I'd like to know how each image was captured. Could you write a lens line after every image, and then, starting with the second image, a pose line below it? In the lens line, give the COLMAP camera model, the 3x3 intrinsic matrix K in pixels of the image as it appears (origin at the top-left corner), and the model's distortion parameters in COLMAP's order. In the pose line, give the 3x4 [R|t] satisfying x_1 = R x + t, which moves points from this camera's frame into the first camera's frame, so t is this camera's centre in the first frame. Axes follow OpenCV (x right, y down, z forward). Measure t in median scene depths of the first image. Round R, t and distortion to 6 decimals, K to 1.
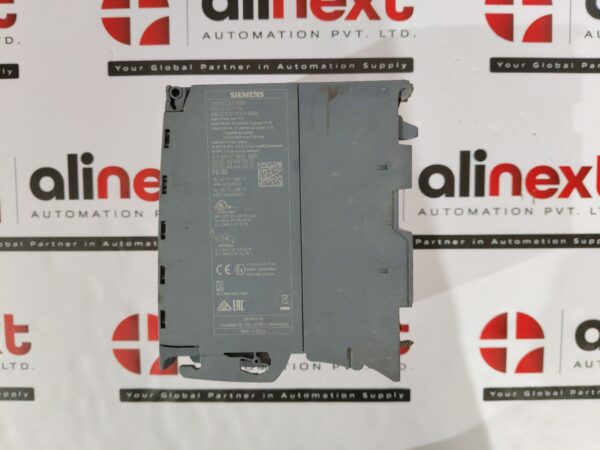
lens RADIAL K [[451.2, 0, 300.0], [0, 451.2, 225.0], [0, 0, 1]] dist [-0.022857, -0.001517]
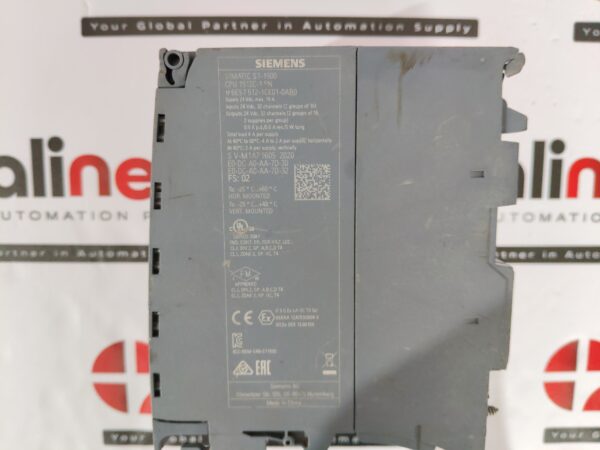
lens RADIAL K [[465.6, 0, 300.0], [0, 465.6, 225.0], [0, 0, 1]] dist [-0.052918, -0.002454]
pose [[0.999828, 0.009157, 0.016151, -0.063117], [-0.010060, 0.998340, 0.056706, -0.057931], [-0.015605, -0.056859, 0.998260, 0.194977]]
